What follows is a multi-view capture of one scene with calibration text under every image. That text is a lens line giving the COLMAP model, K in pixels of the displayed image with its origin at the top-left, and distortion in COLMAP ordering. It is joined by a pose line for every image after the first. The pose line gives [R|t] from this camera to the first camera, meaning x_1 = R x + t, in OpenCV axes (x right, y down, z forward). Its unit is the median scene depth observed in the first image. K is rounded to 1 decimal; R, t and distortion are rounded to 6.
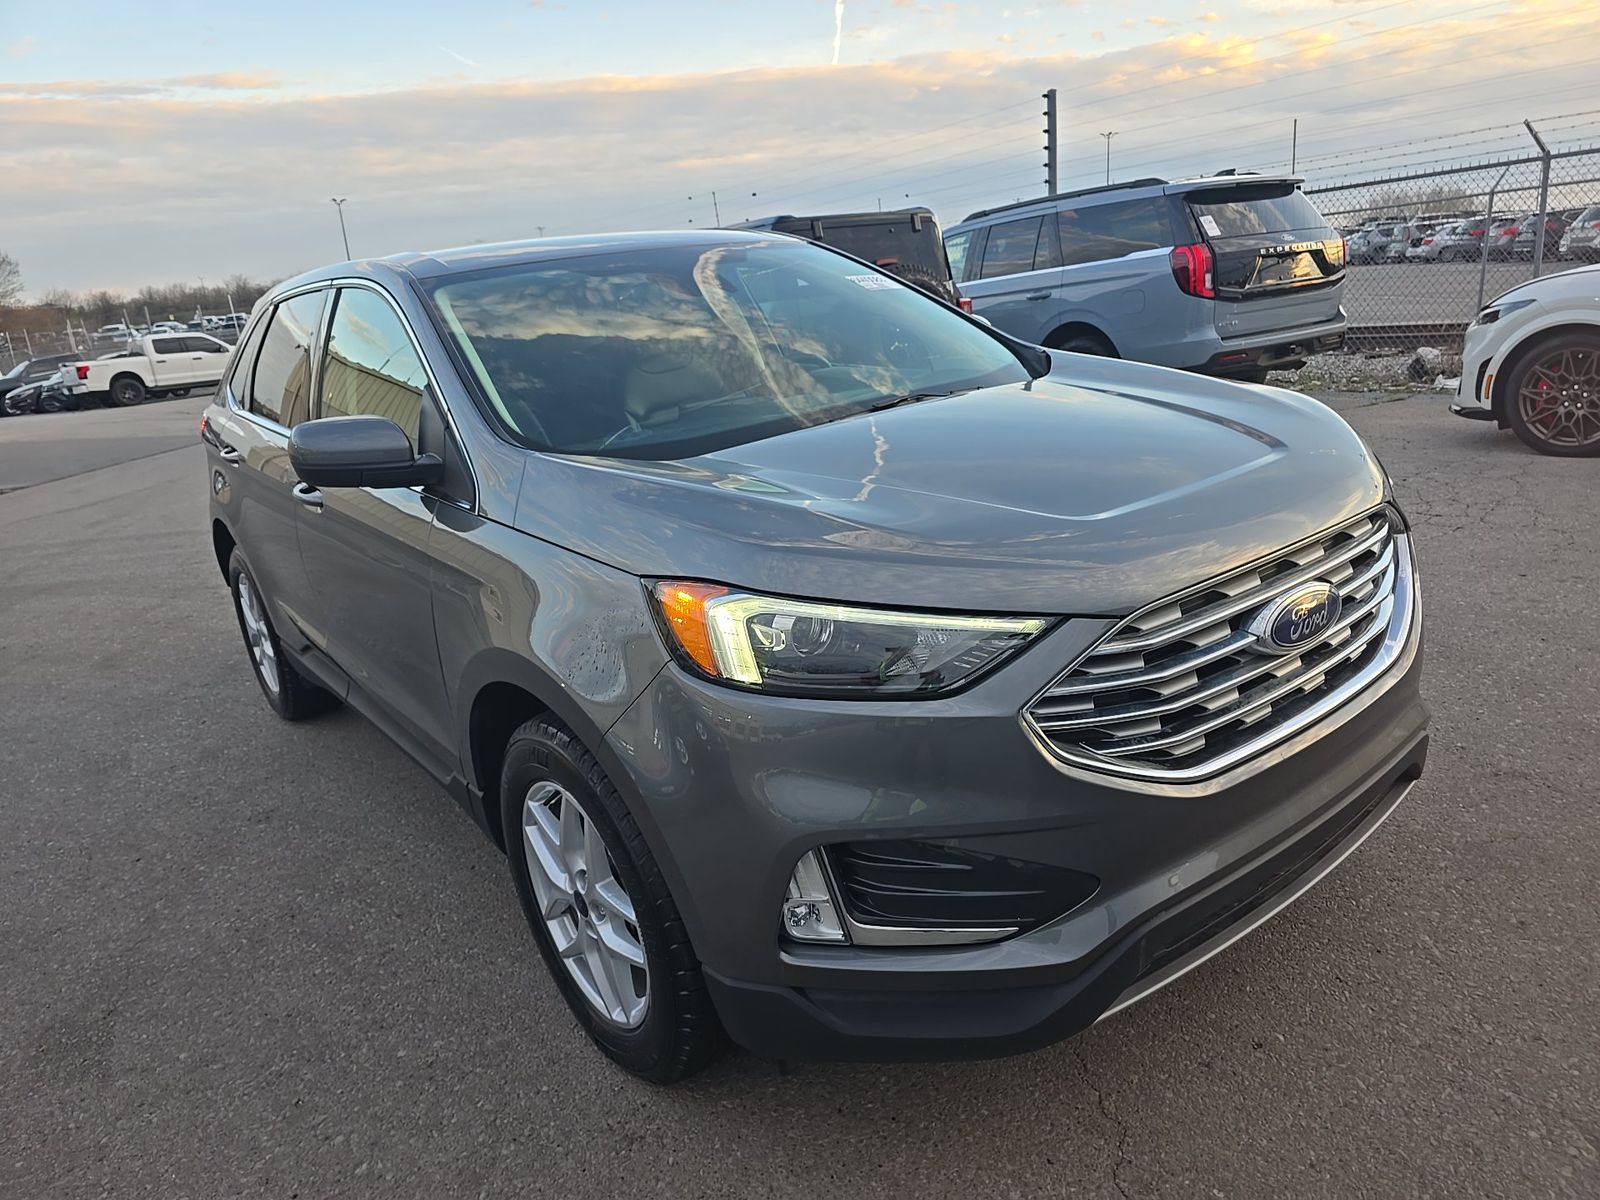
lens RADIAL K [[1095.9, 0, 810.1], [0, 1095.9, 602.6], [0, 0, 1]] dist [0.059214, -0.053085]
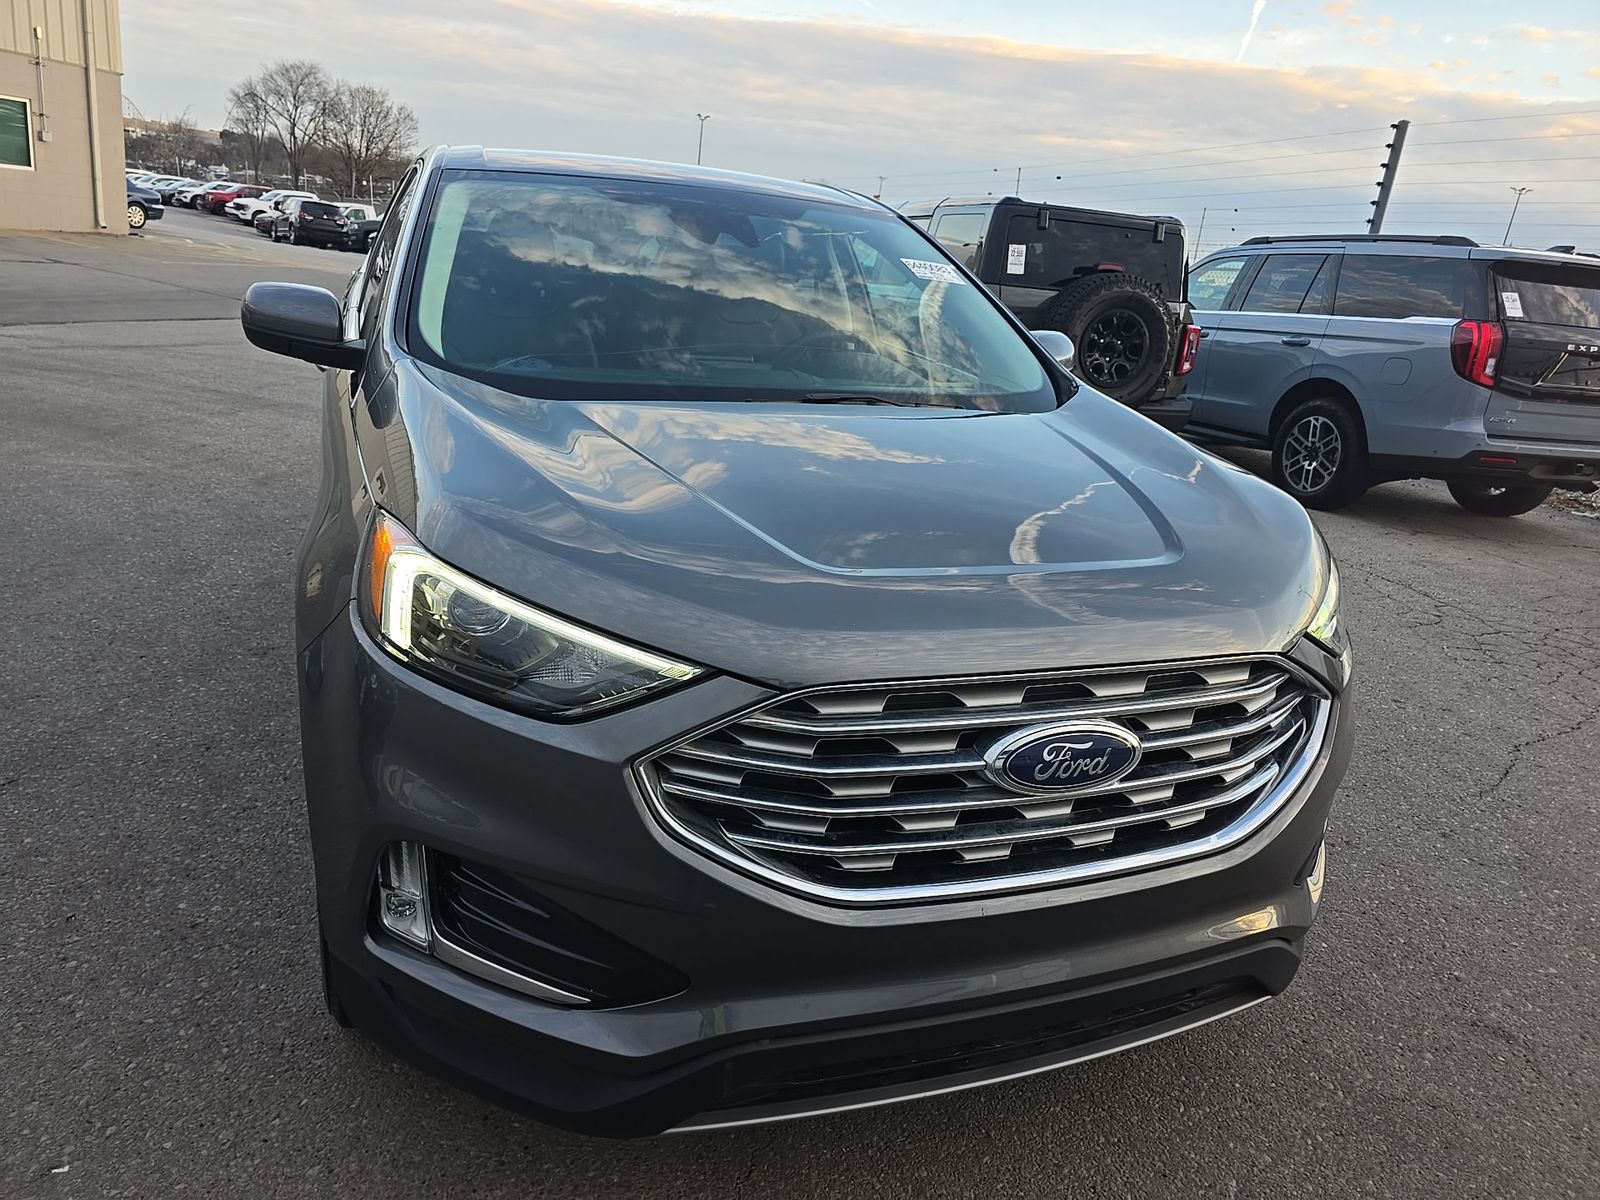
lens RADIAL K [[1095.9, 0, 810.1], [0, 1095.9, 602.6], [0, 0, 1]] dist [0.059214, -0.053085]
pose [[0.938454, 0.268976, -0.216693, 0.105516], [-0.263352, 0.963131, 0.054986, -0.023363], [0.223494, 0.005465, 0.974690, 0.042636]]
